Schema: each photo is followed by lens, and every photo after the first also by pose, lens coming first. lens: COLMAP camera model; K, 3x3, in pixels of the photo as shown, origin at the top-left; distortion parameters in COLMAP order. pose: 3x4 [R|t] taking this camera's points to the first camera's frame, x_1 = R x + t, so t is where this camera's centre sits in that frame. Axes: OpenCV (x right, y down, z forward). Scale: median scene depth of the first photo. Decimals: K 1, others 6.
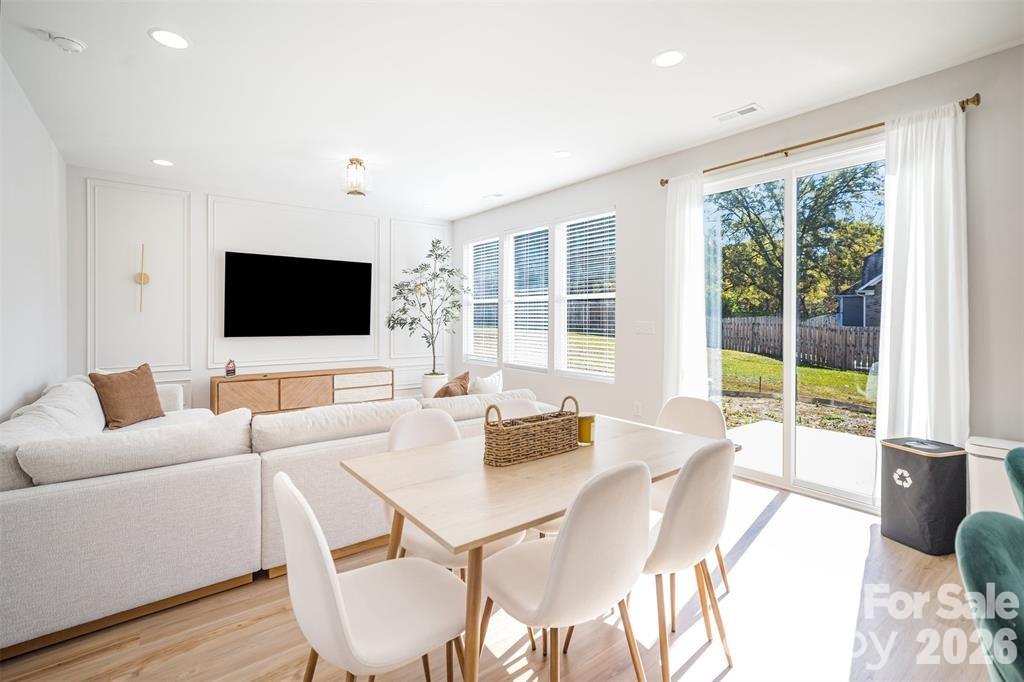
lens RADIAL K [[470.7, 0, 516.2], [0, 470.7, 319.6], [0, 0, 1]] dist [0.001843, 0.008144]
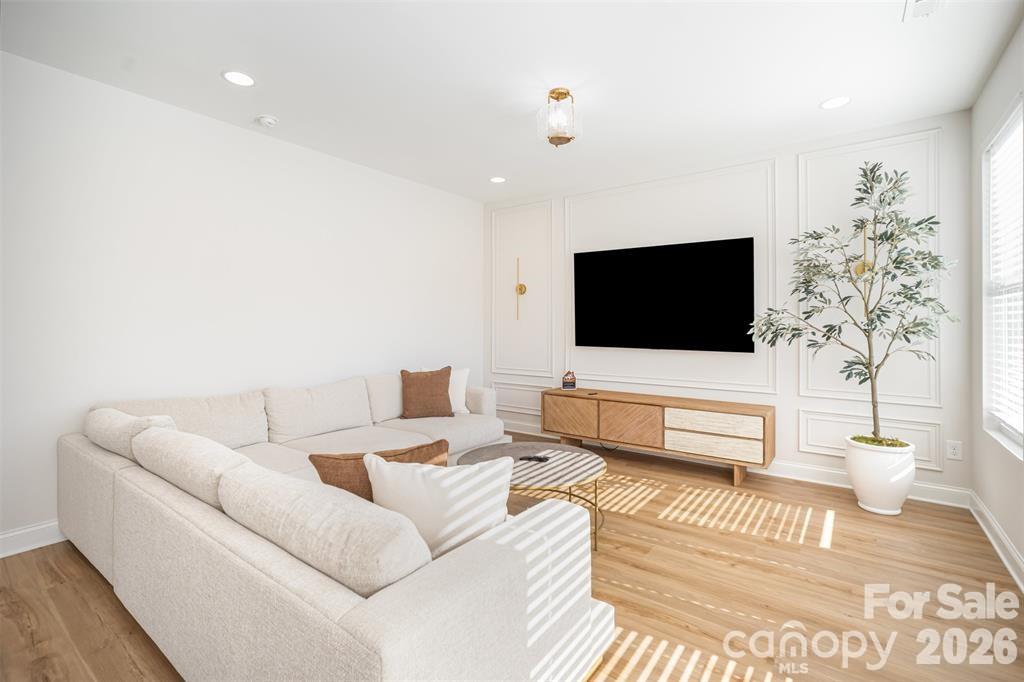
lens RADIAL K [[470.7, 0, 516.2], [0, 470.7, 319.6], [0, 0, 1]] dist [0.001843, 0.008144]
pose [[0.280731, -0.009378, -0.959741, 0.227448], [-0.003442, 0.999936, -0.010778, -0.003846], [0.959780, 0.006329, 0.280681, 0.599466]]
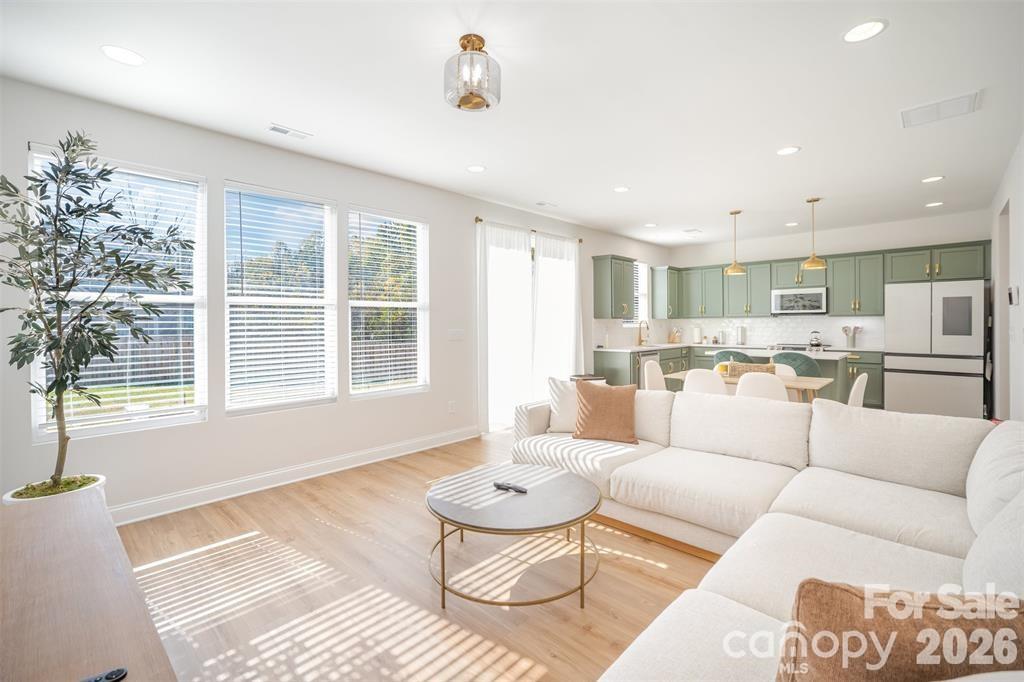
lens RADIAL K [[470.7, 0, 516.2], [0, 470.7, 319.6], [0, 0, 1]] dist [0.001843, 0.008144]
pose [[-0.154200, 0.003279, 0.988034, -0.716242], [0.008153, 0.999965, -0.002046, -0.014572], [-0.988006, 0.007740, -0.154221, 0.829191]]
